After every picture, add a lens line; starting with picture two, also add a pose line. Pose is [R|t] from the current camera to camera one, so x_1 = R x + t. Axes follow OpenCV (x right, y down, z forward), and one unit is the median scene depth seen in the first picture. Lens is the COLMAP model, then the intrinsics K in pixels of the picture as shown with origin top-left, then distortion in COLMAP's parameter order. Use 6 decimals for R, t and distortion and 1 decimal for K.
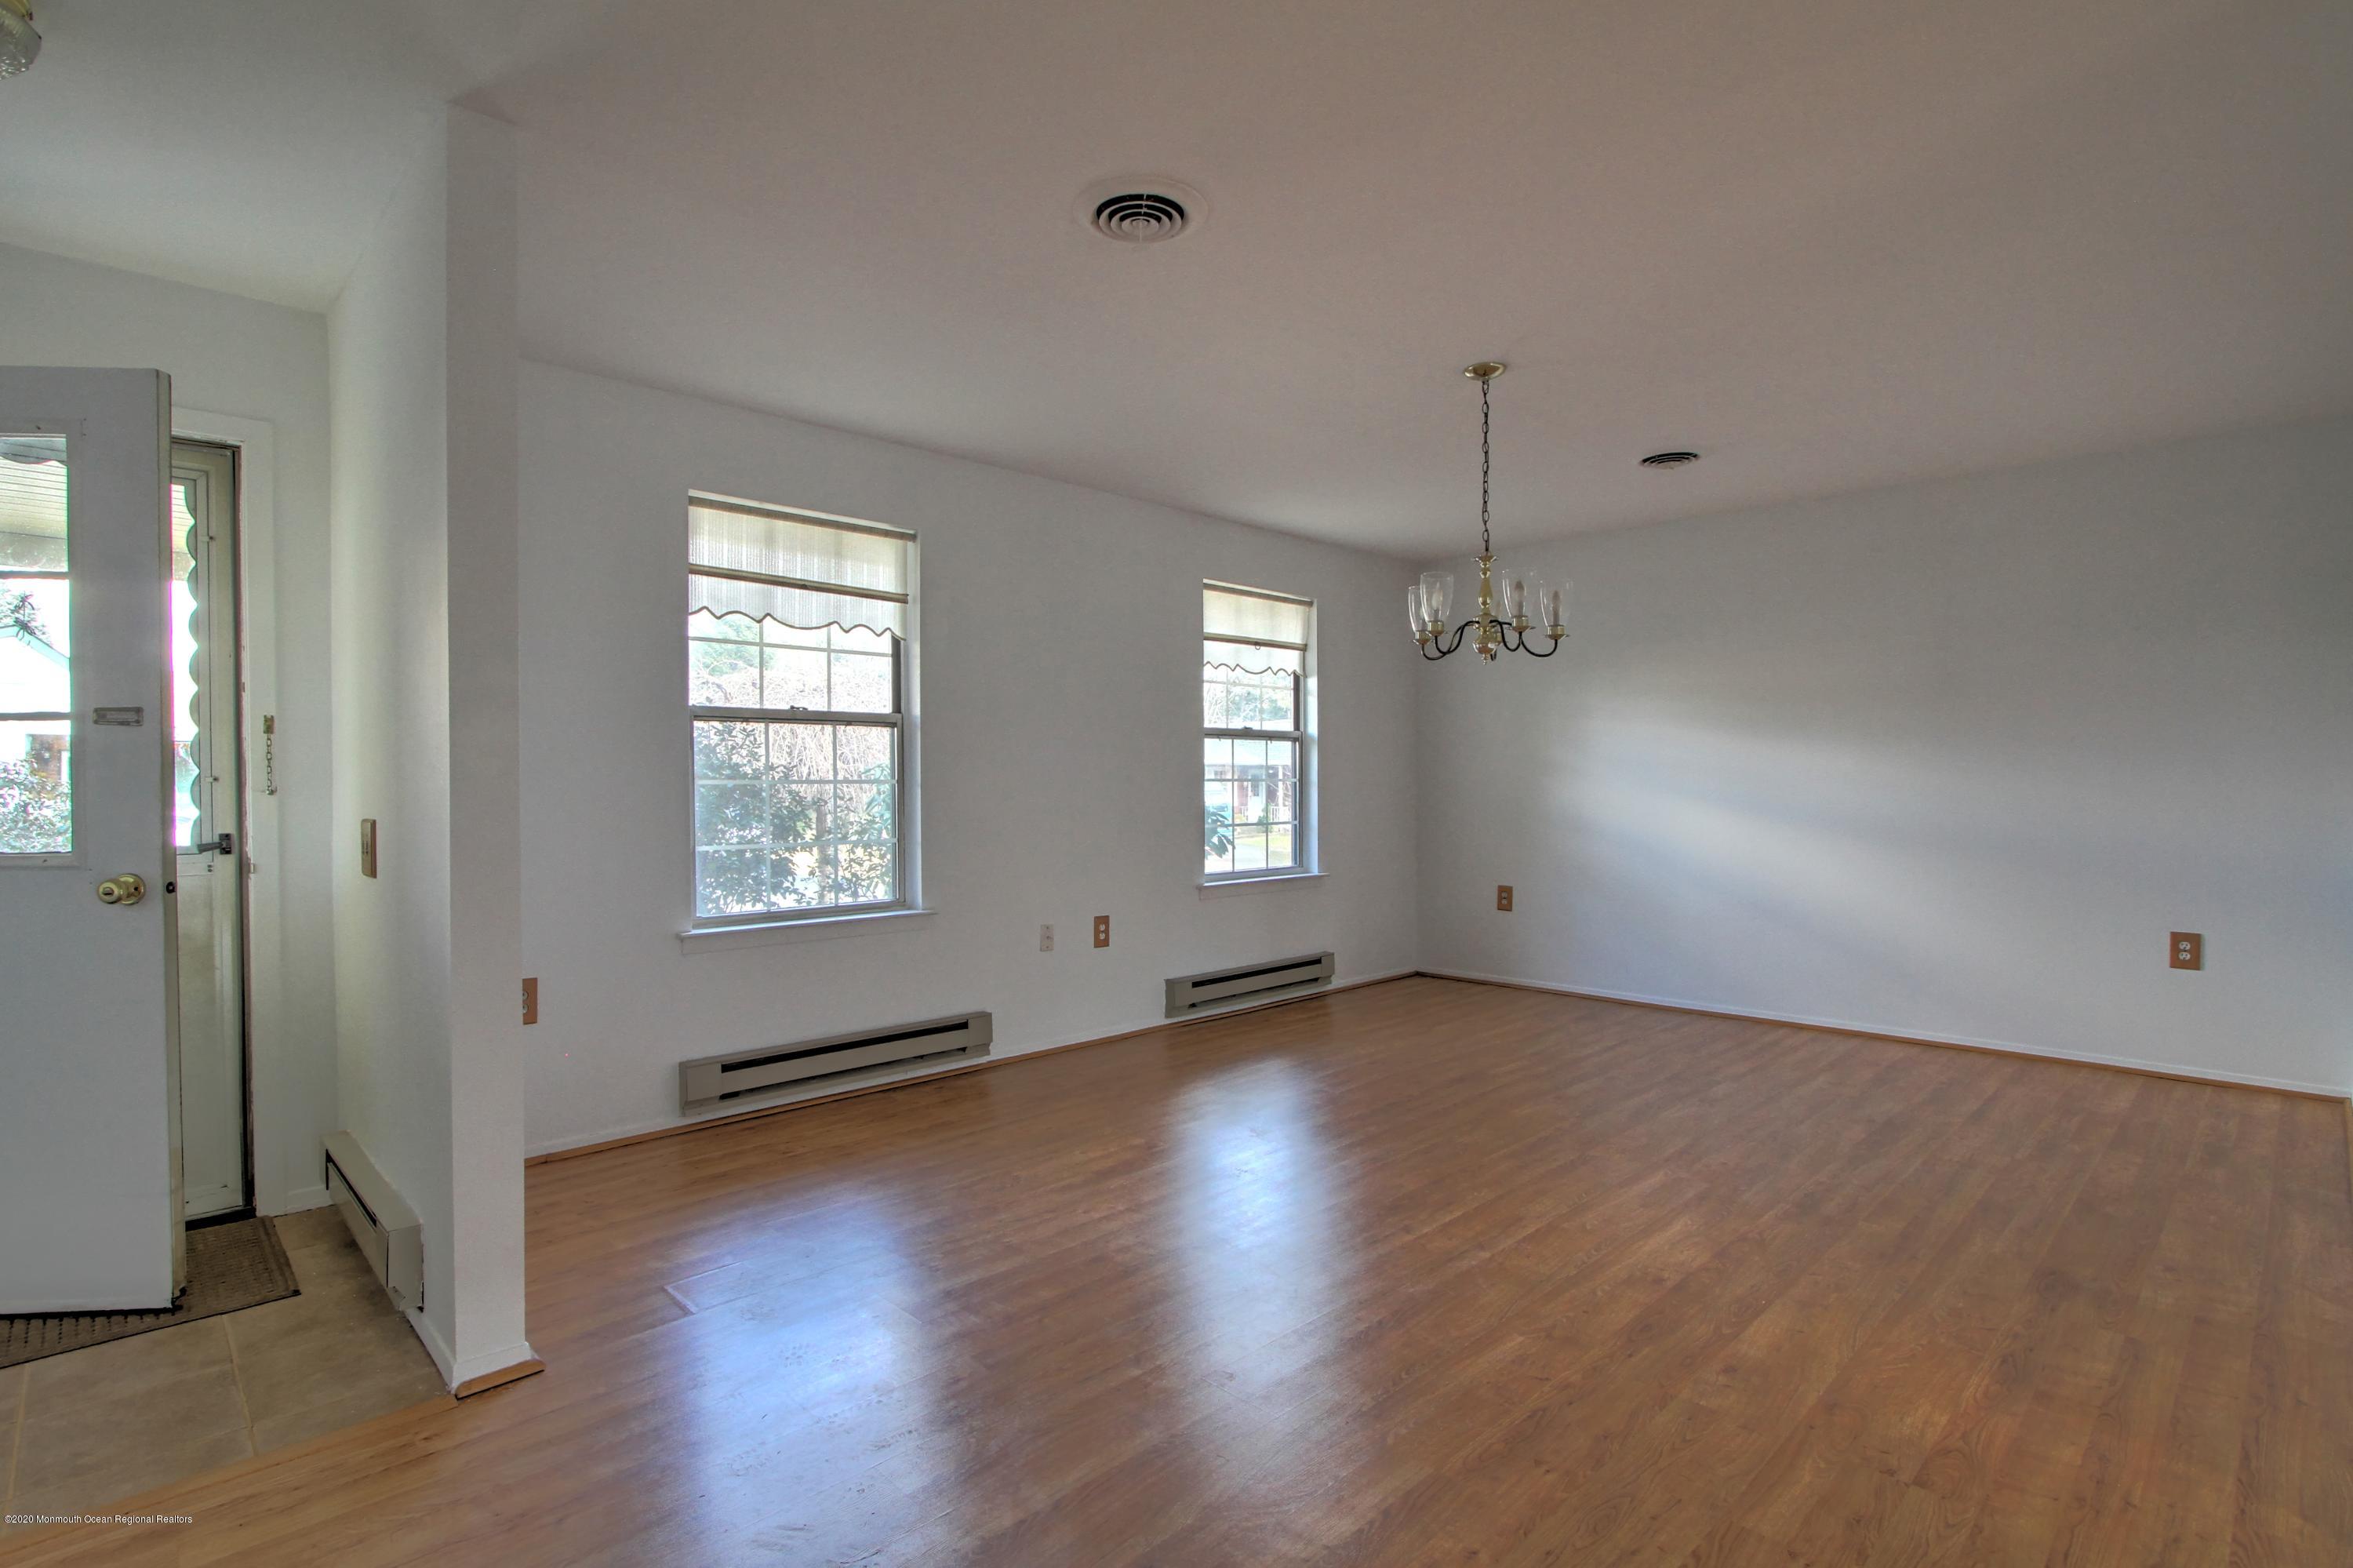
lens RADIAL K [[1145.4, 0, 1169.3], [0, 1145.4, 788.1], [0, 0, 1]] dist [-0.010736, 0.001705]
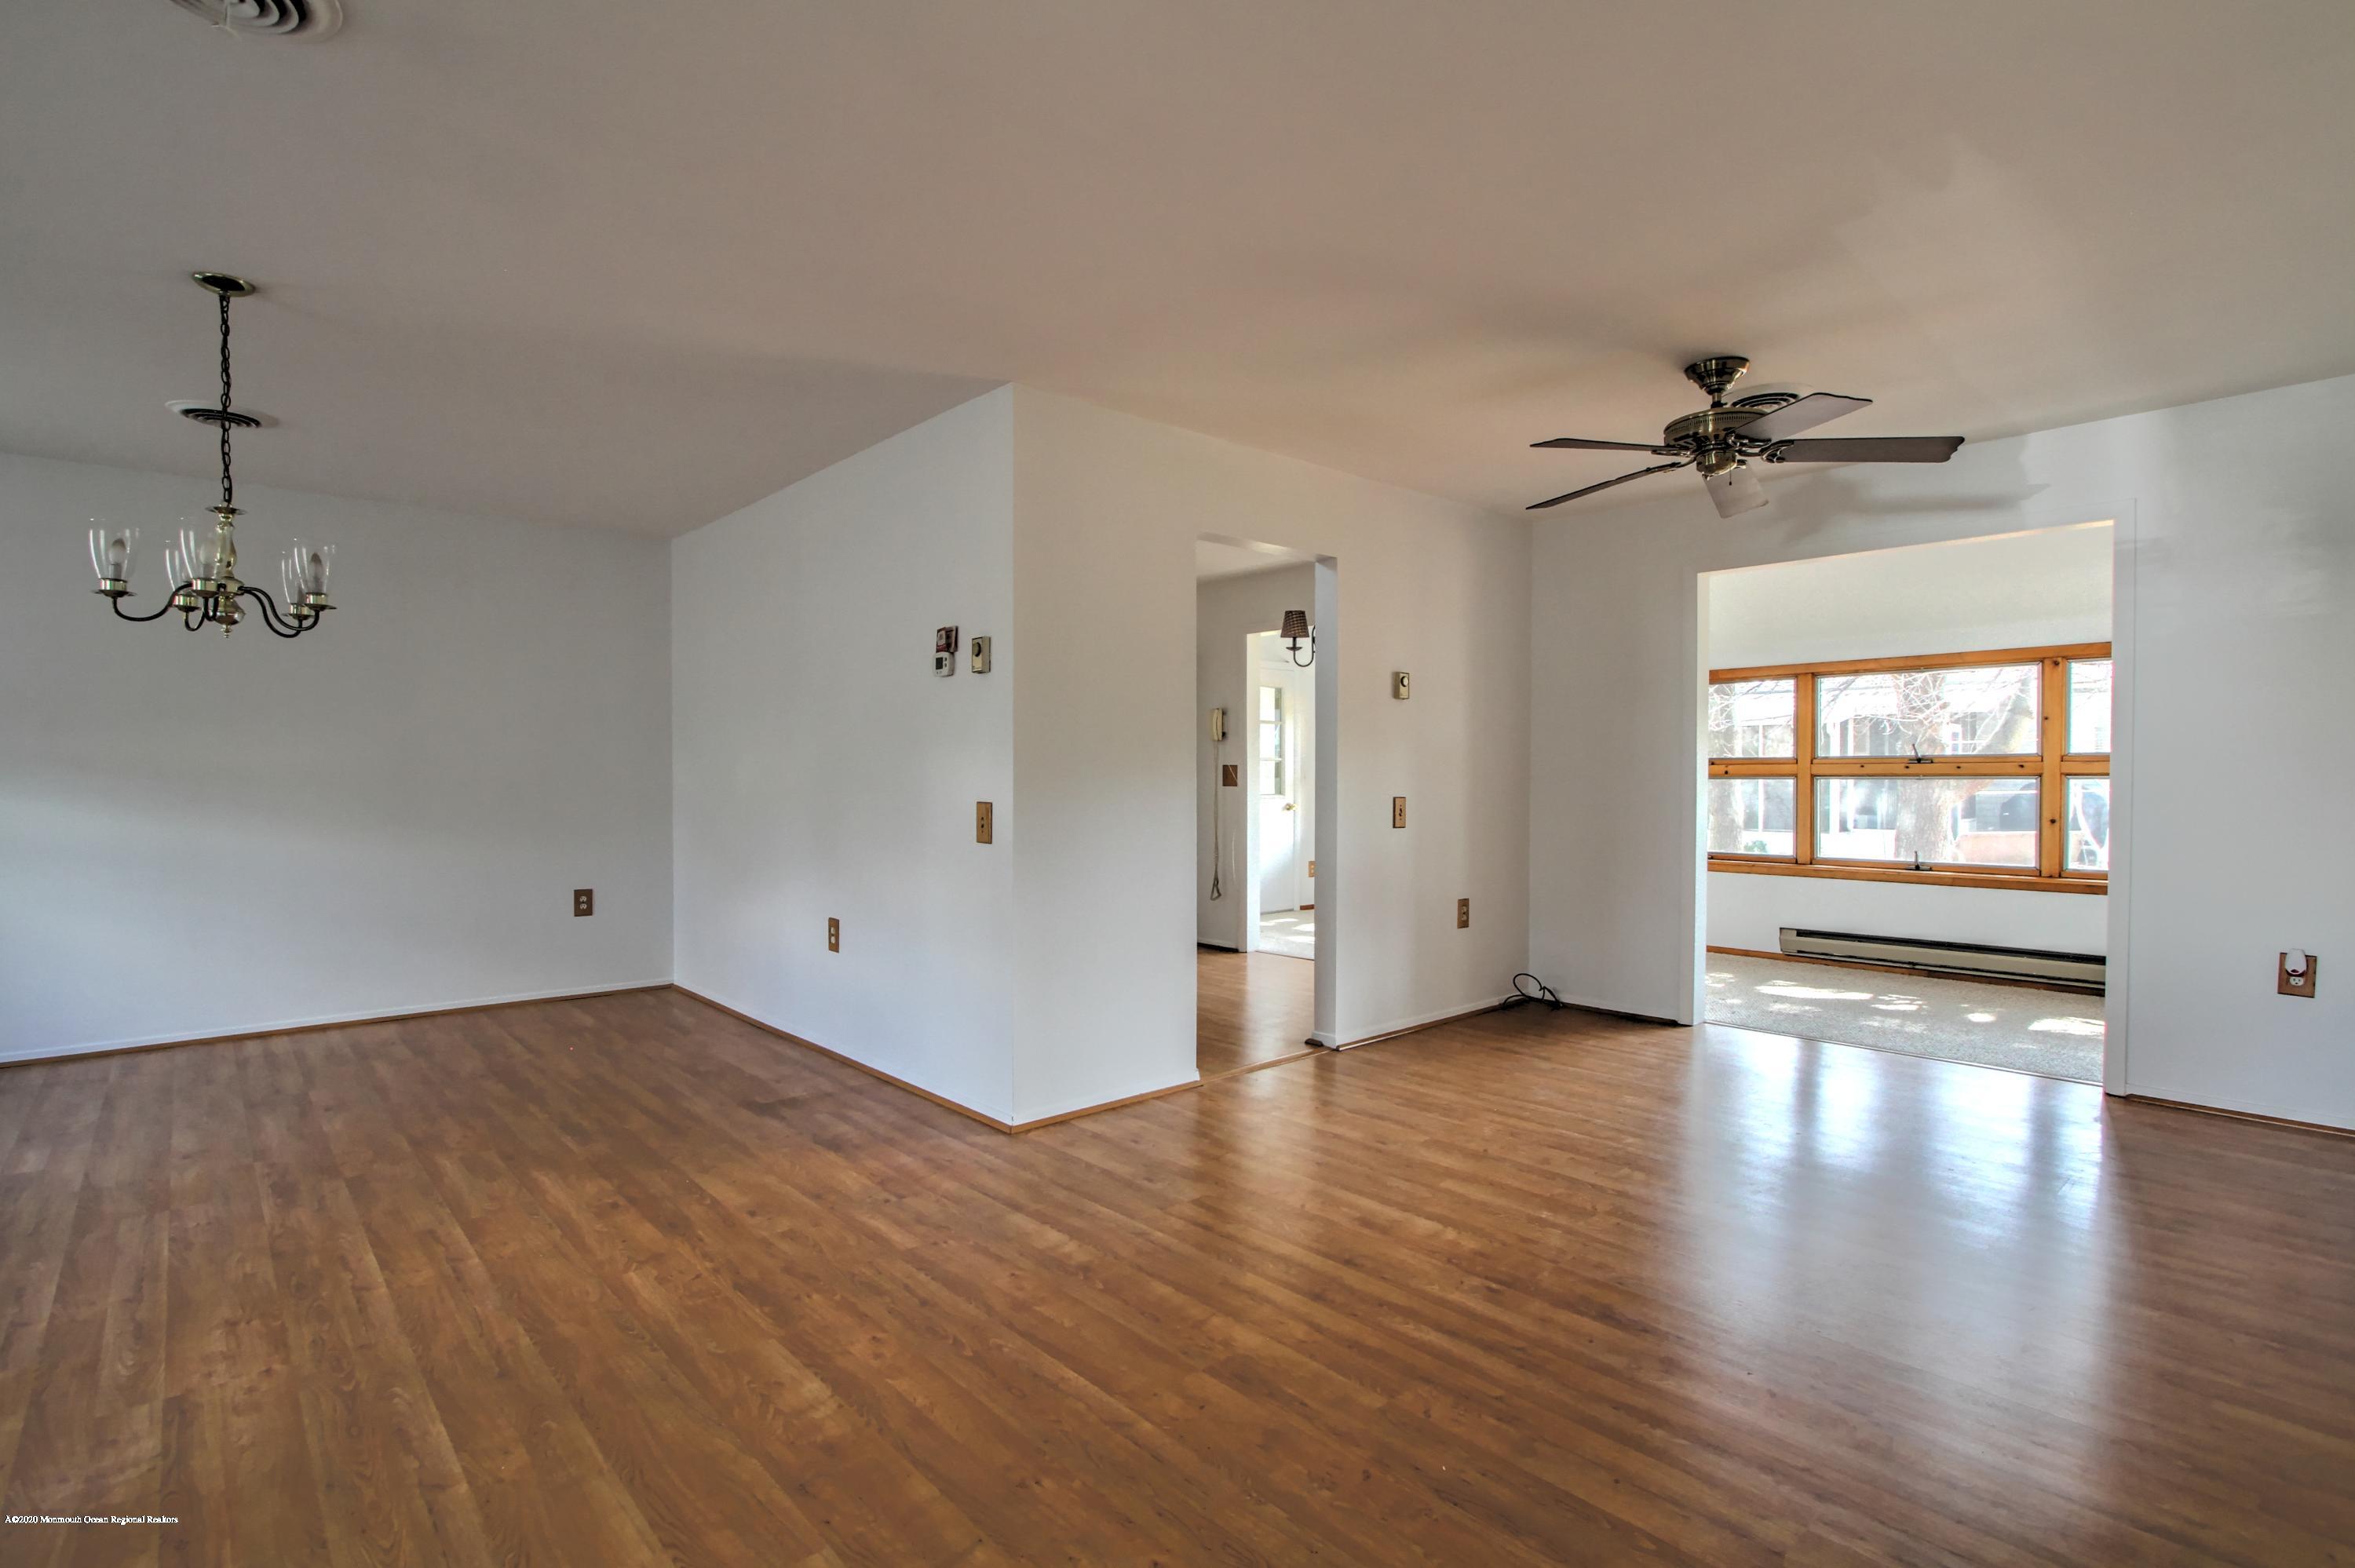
lens RADIAL K [[1146.2, 0, 1170.3], [0, 1146.2, 788.1], [0, 0, 1]] dist [-0.010736, 0.001705]
pose [[0.044674, -0.010710, 0.998944, -0.679003], [0.011824, 0.999878, 0.010191, 0.001040], [-0.998932, 0.011357, 0.044795, 0.362931]]
